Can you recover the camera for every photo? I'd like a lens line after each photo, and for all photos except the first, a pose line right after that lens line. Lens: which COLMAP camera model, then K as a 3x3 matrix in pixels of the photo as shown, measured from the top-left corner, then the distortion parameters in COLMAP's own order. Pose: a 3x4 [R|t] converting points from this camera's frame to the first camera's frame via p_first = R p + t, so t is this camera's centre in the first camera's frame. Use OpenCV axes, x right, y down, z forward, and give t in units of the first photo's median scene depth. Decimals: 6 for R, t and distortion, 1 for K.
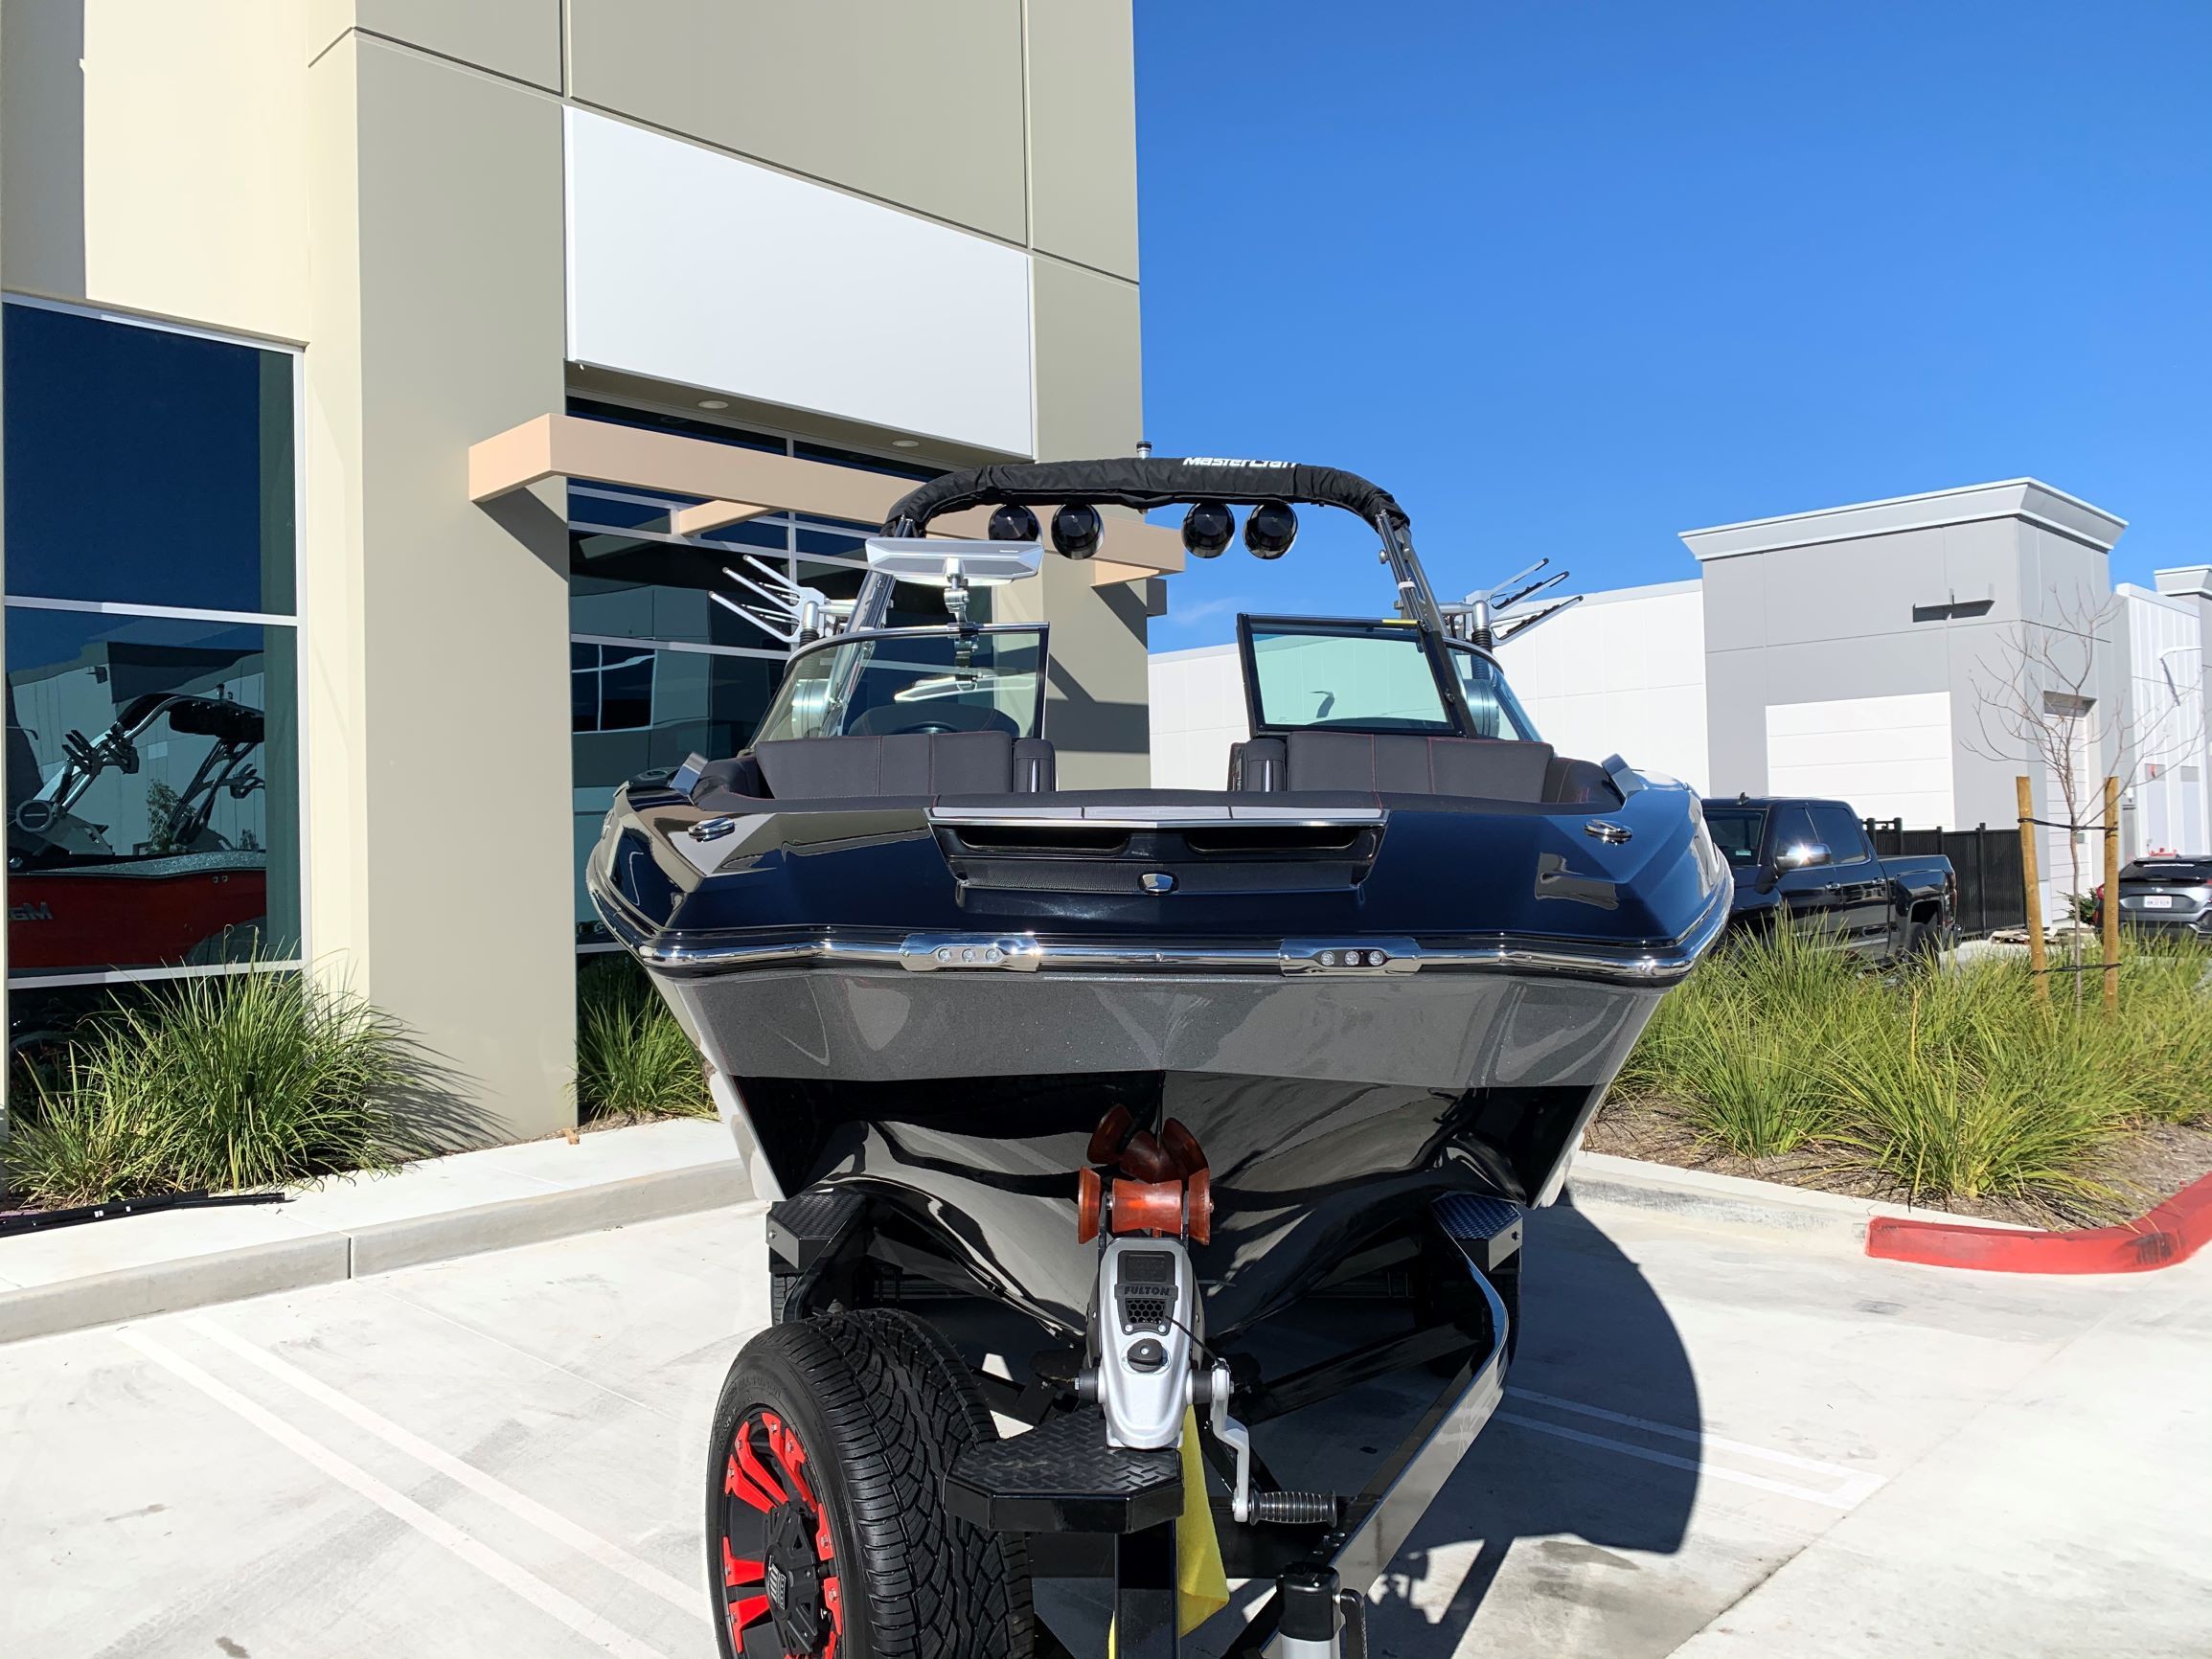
lens RADIAL K [[1693.4, 0, 1098.2], [0, 1693.4, 796.6], [0, 0, 1]] dist [-0.002533, 0.001726]
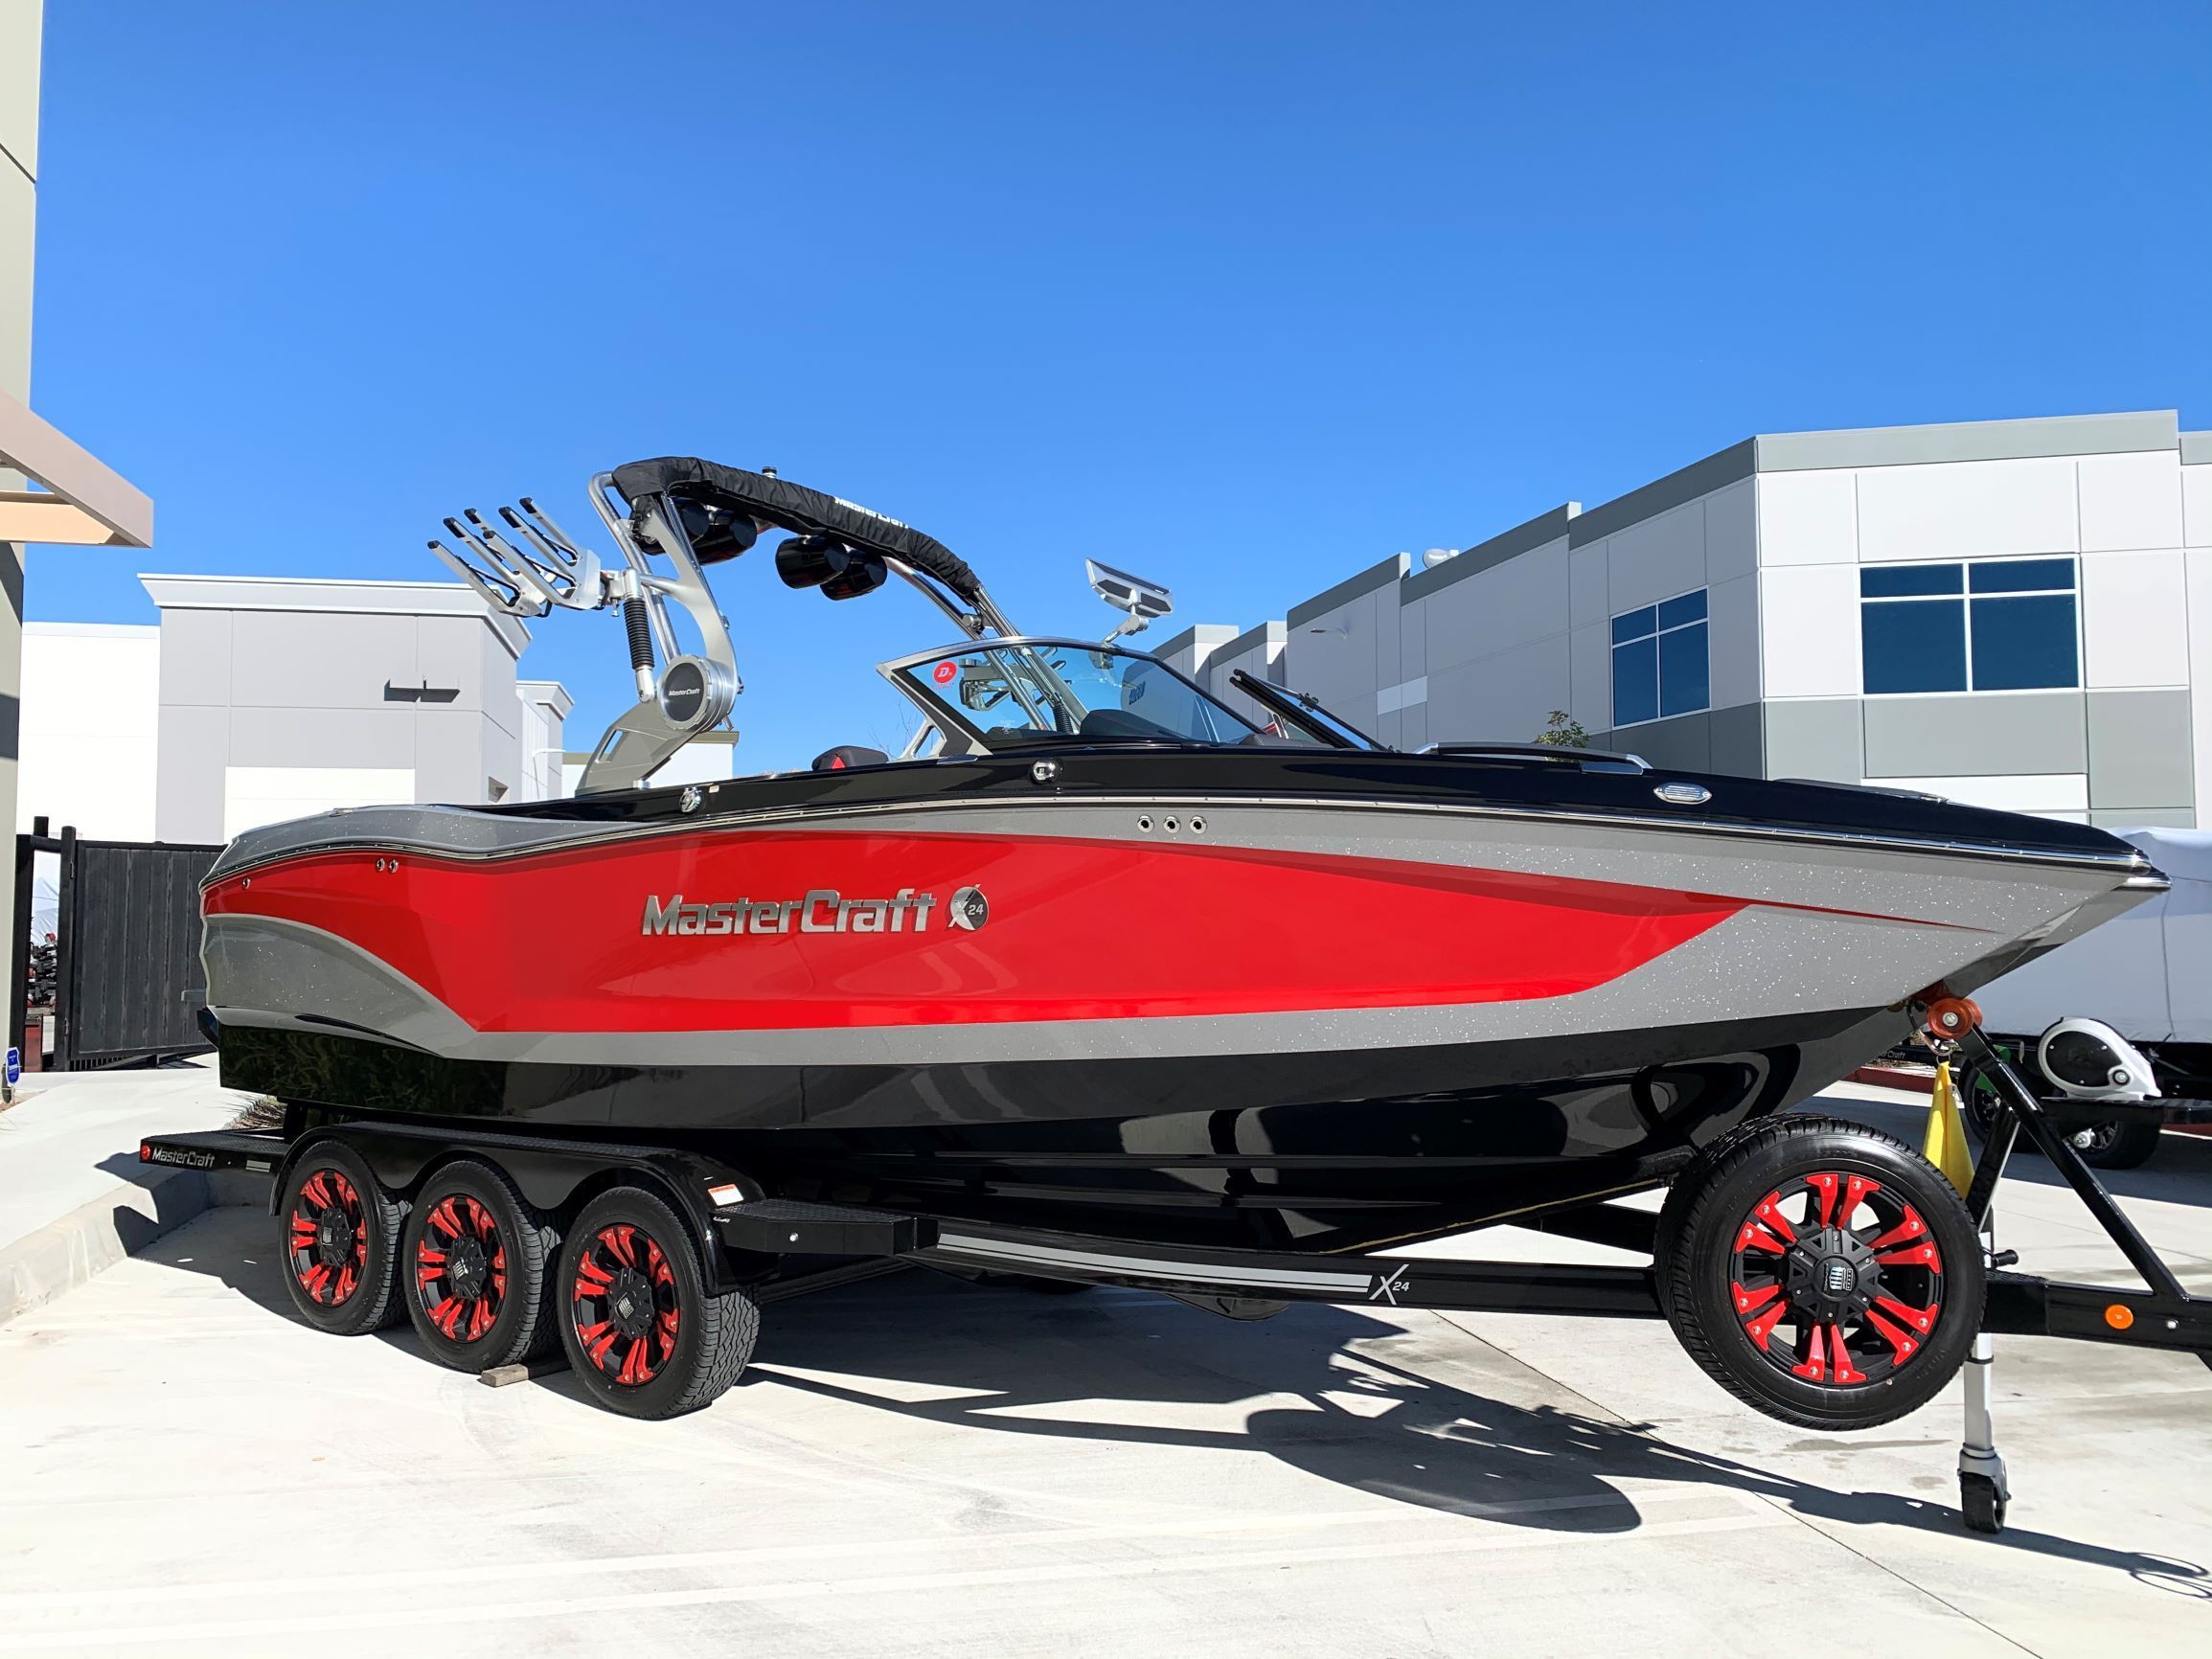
lens RADIAL K [[1688.5, 0, 1097.2], [0, 1688.5, 823.2], [0, 0, 1]] dist [0.010808, -0.009893]
pose [[0.548323, 0.062198, 0.833950, -0.465440], [-0.035268, 0.998063, -0.051249, 0.034779], [-0.835522, -0.001311, 0.549455, 0.171662]]
